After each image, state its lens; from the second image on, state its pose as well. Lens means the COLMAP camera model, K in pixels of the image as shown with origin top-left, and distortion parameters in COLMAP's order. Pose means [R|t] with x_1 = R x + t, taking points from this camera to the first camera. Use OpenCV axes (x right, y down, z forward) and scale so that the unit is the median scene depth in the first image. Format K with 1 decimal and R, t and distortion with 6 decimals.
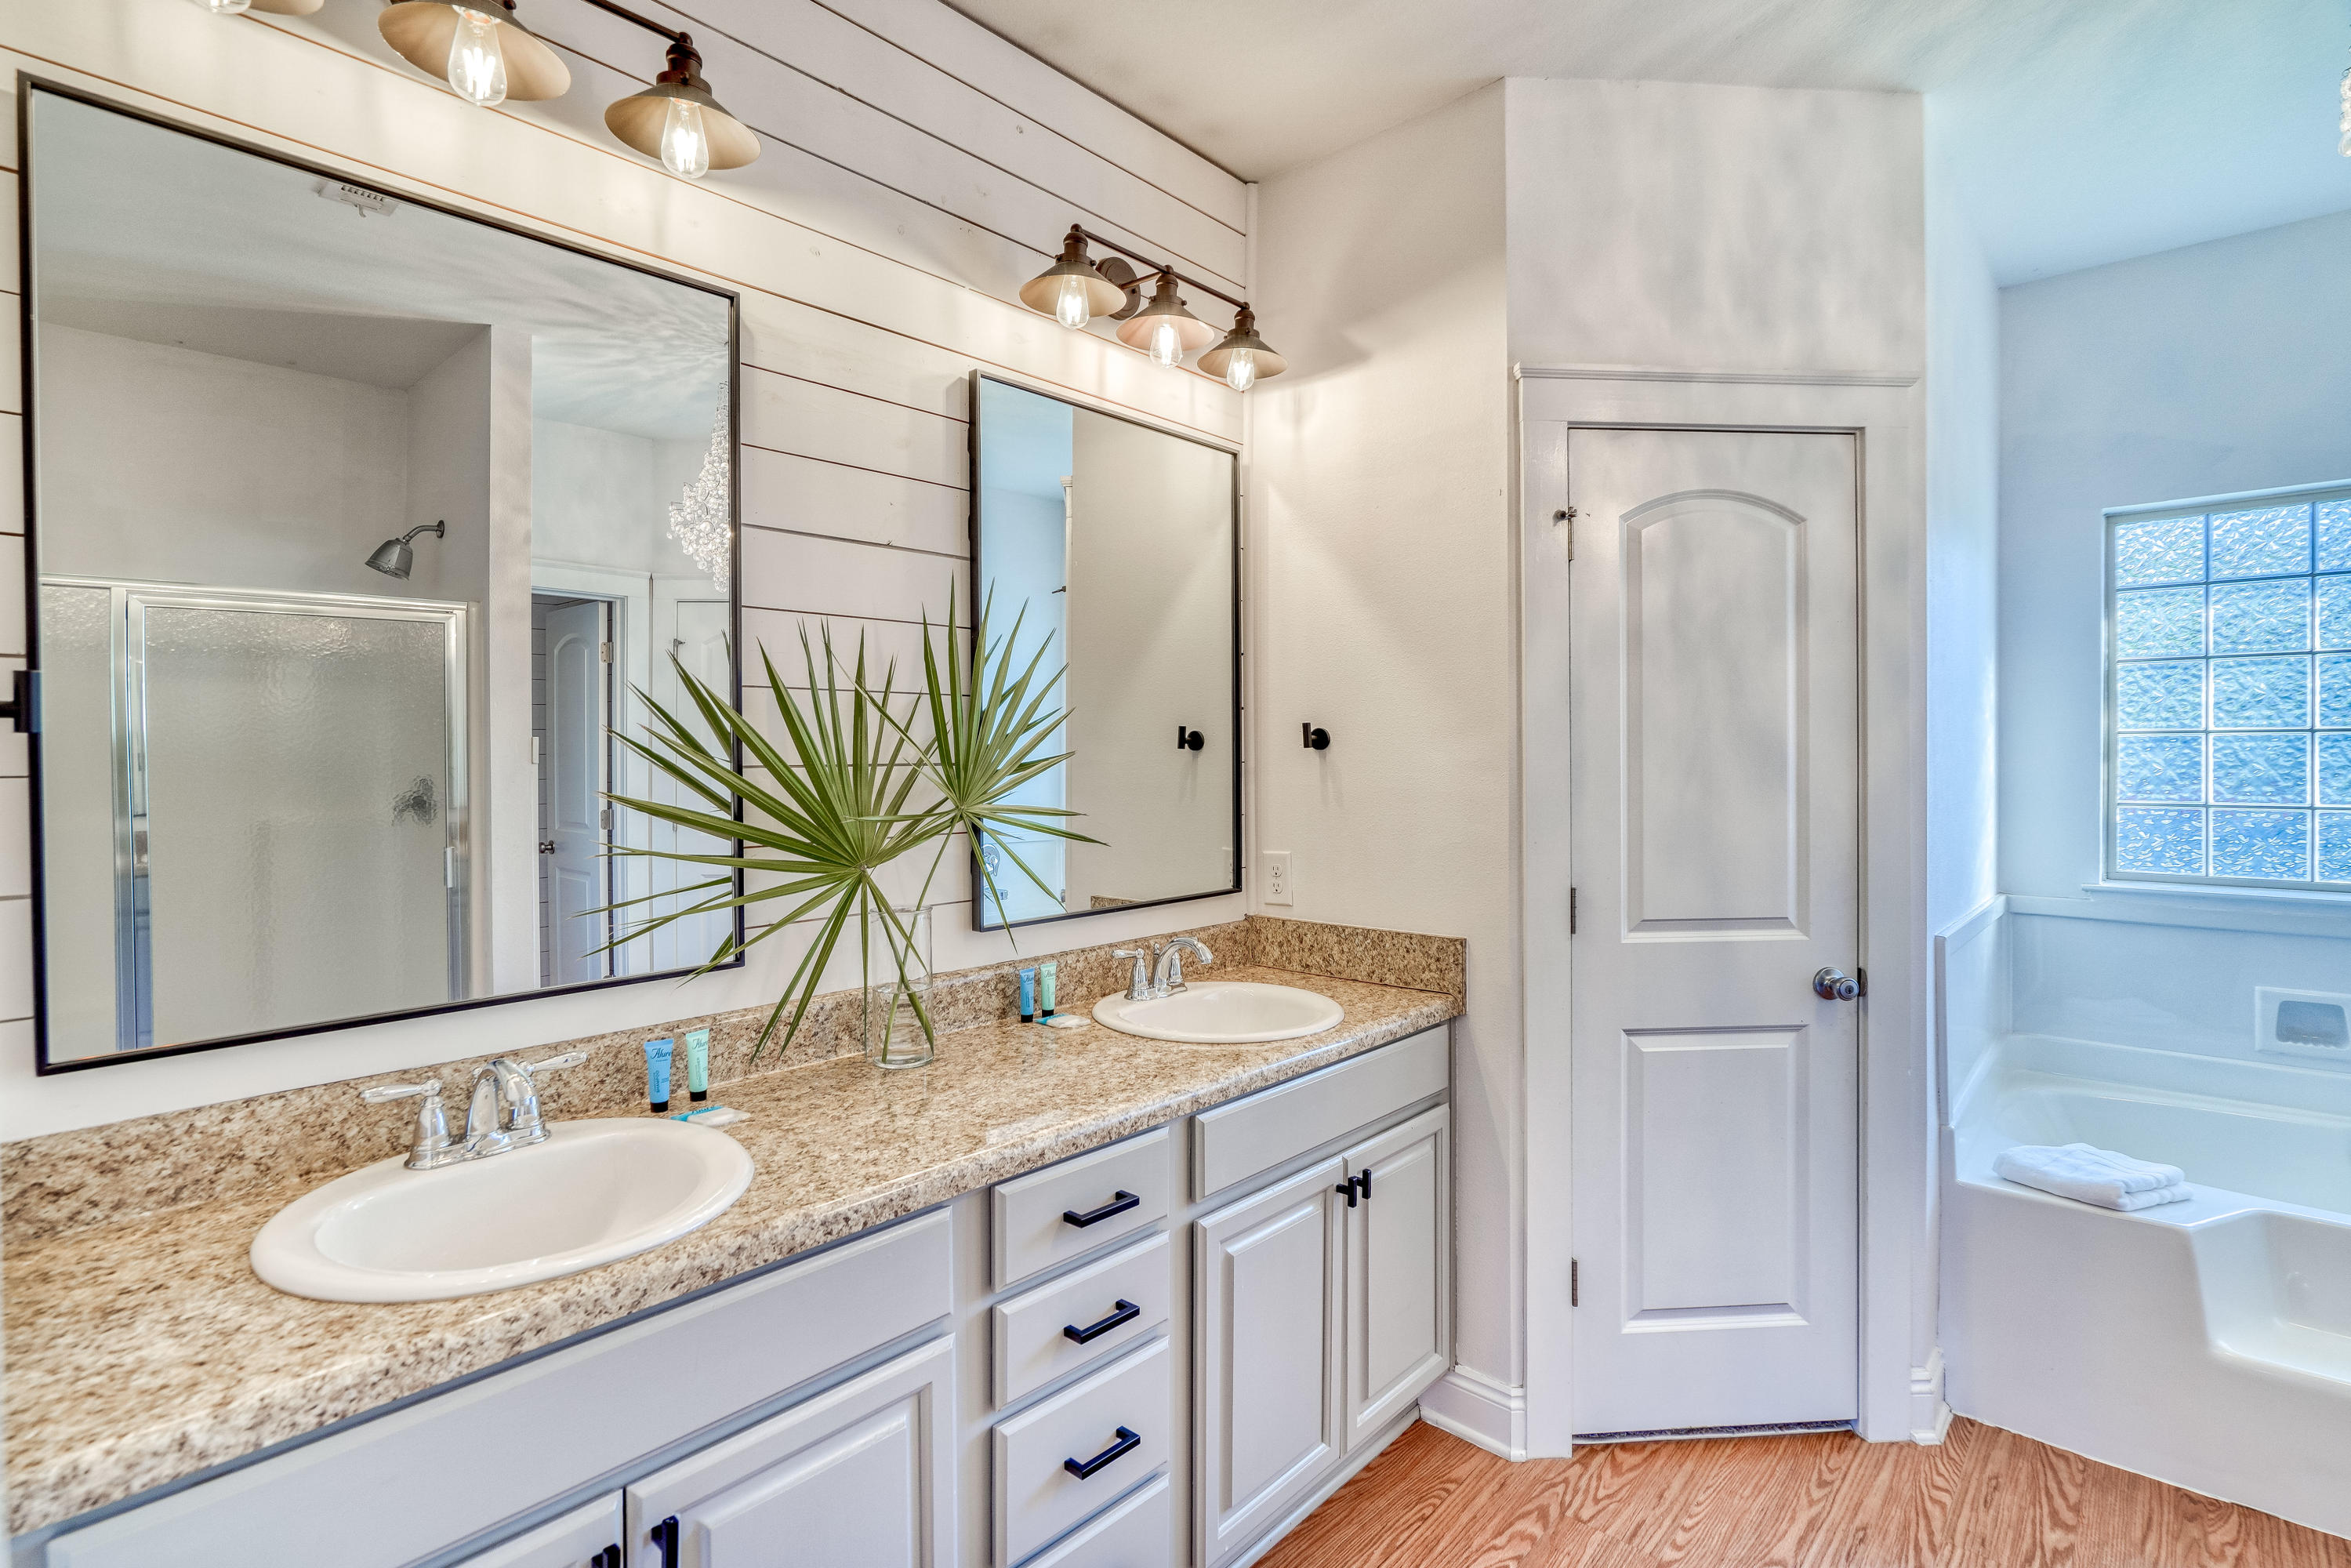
lens RADIAL K [[1104.0, 0, 1176.4], [0, 1104.0, 772.5], [0, 0, 1]] dist [-0.010976, 0.004457]
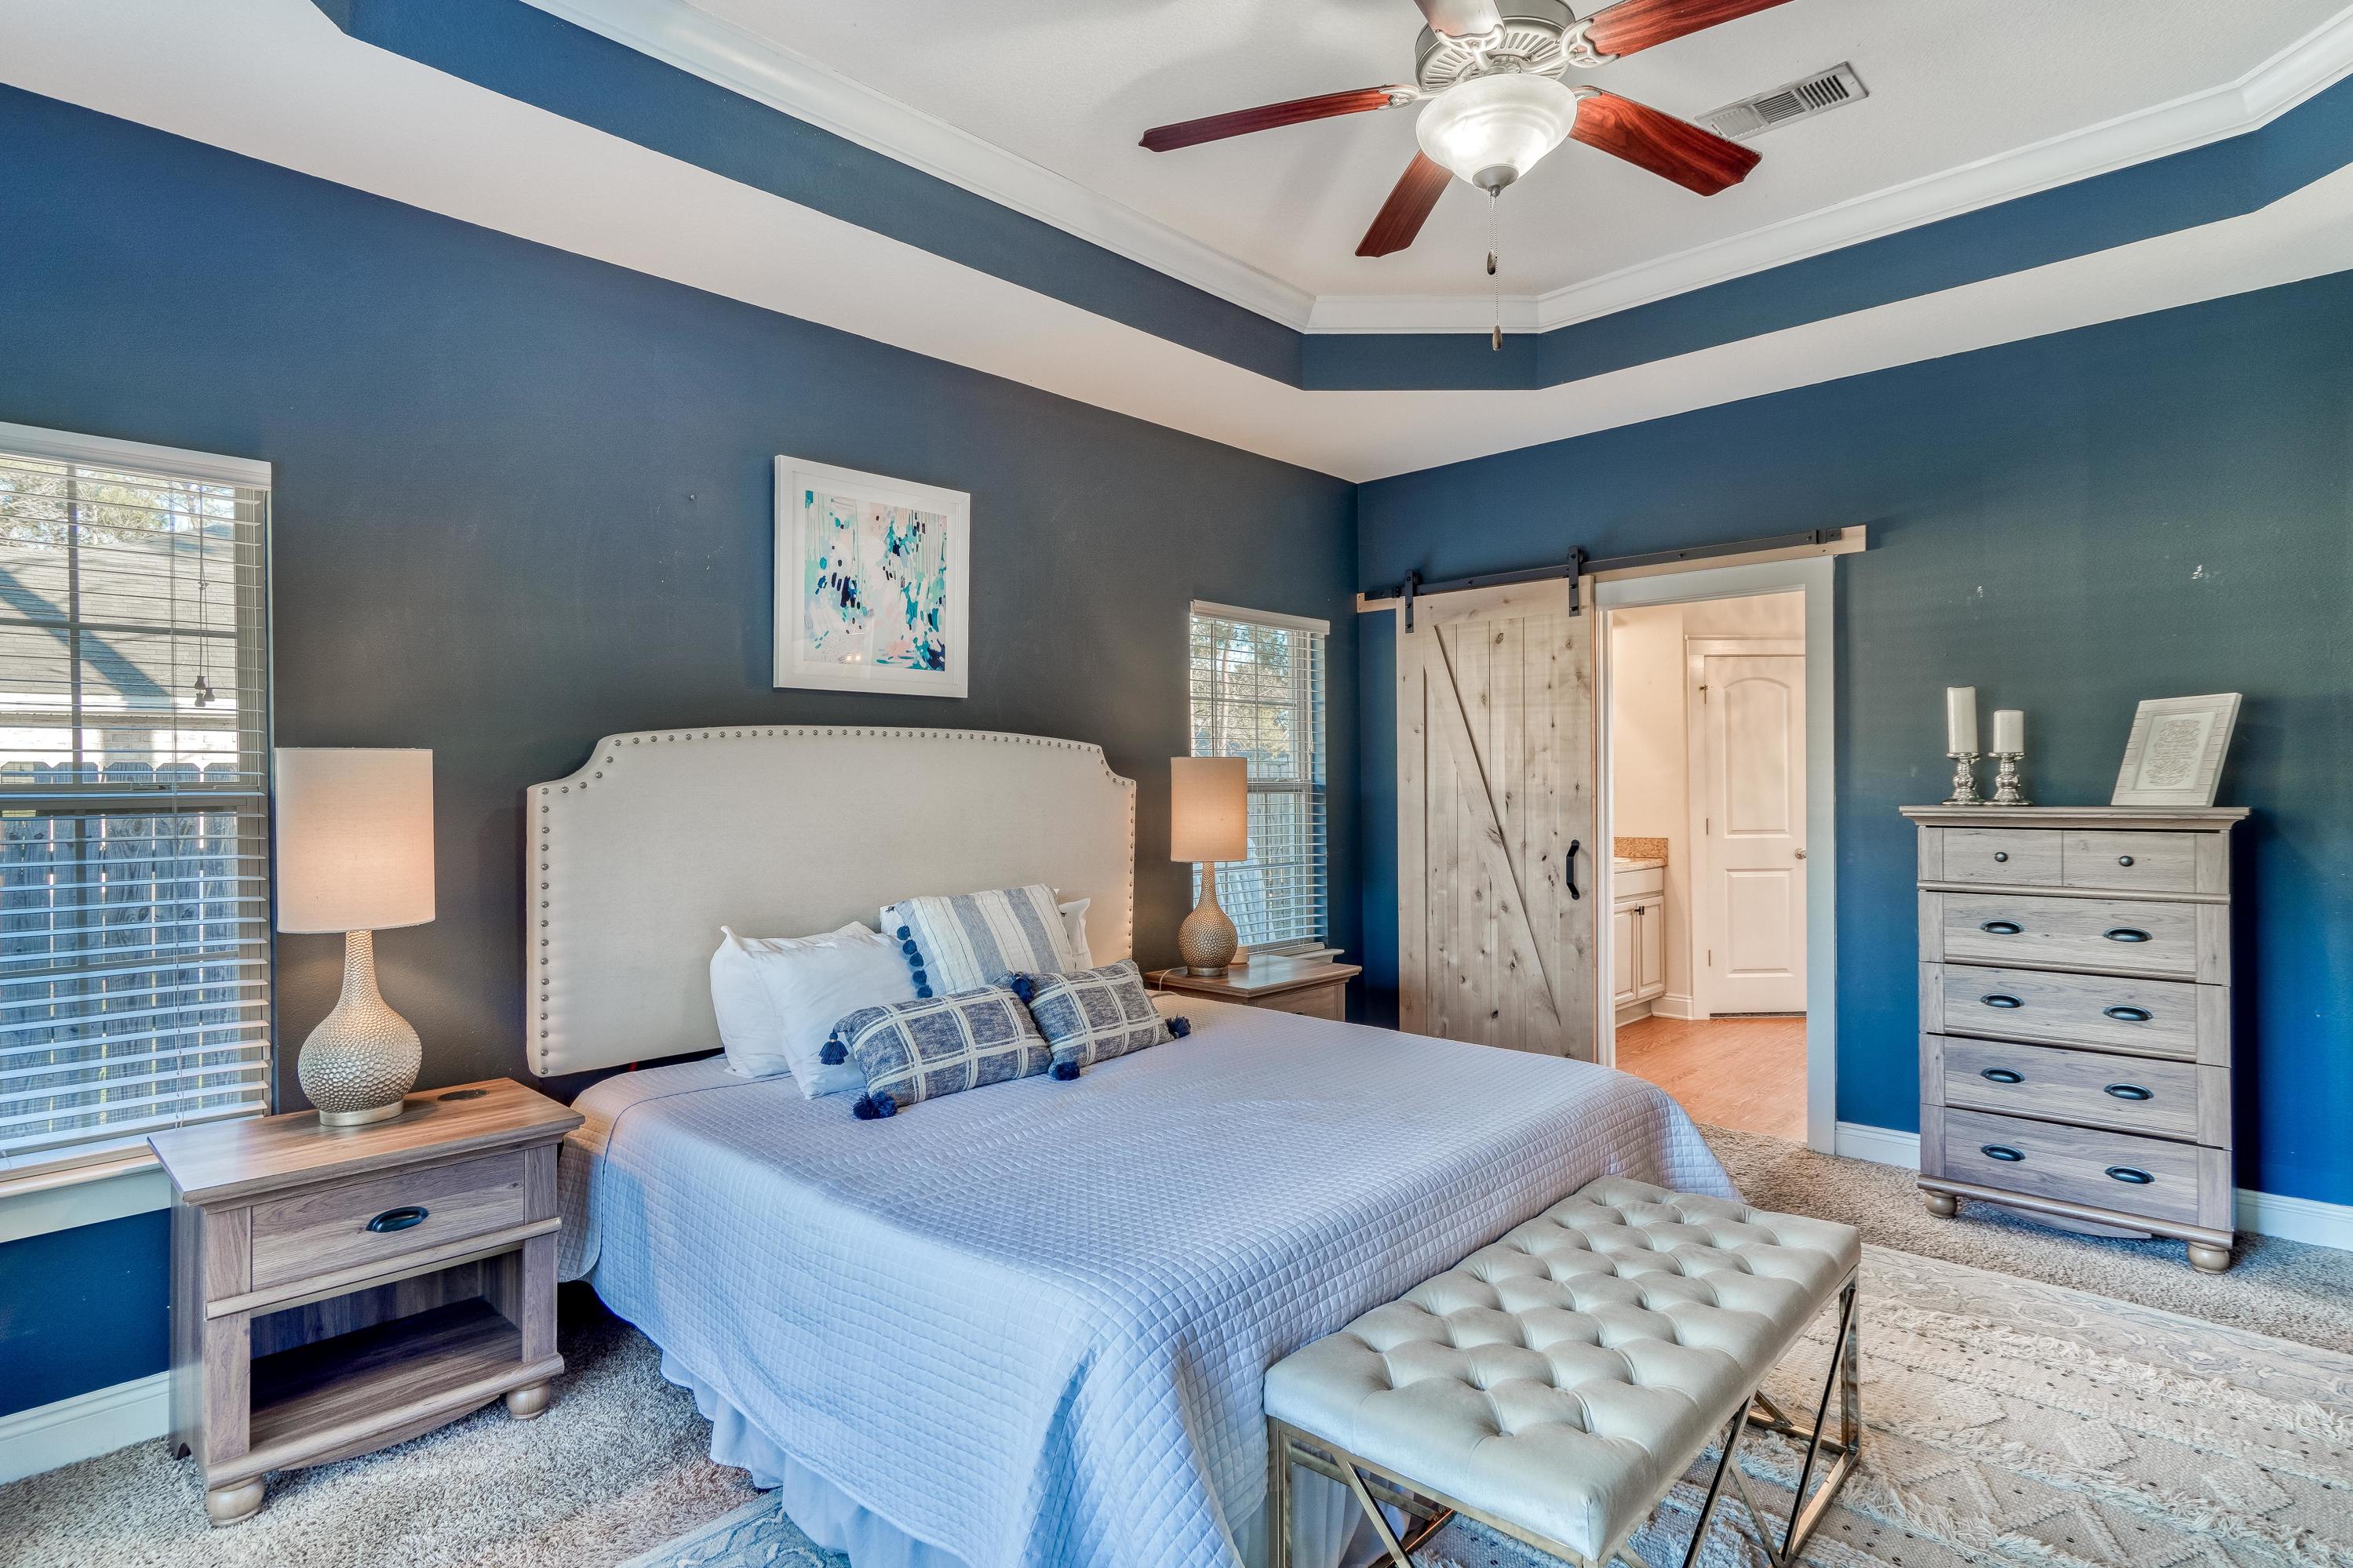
lens RADIAL K [[1168.4, 0, 1186.4], [0, 1168.4, 778.7], [0, 0, 1]] dist [-0.005181, 0.000564]
pose [[0.999684, -0.002021, -0.025067, -0.867983], [0.001592, 0.999852, -0.017123, 0.049264], [0.025098, 0.017078, 0.999539, -1.954254]]
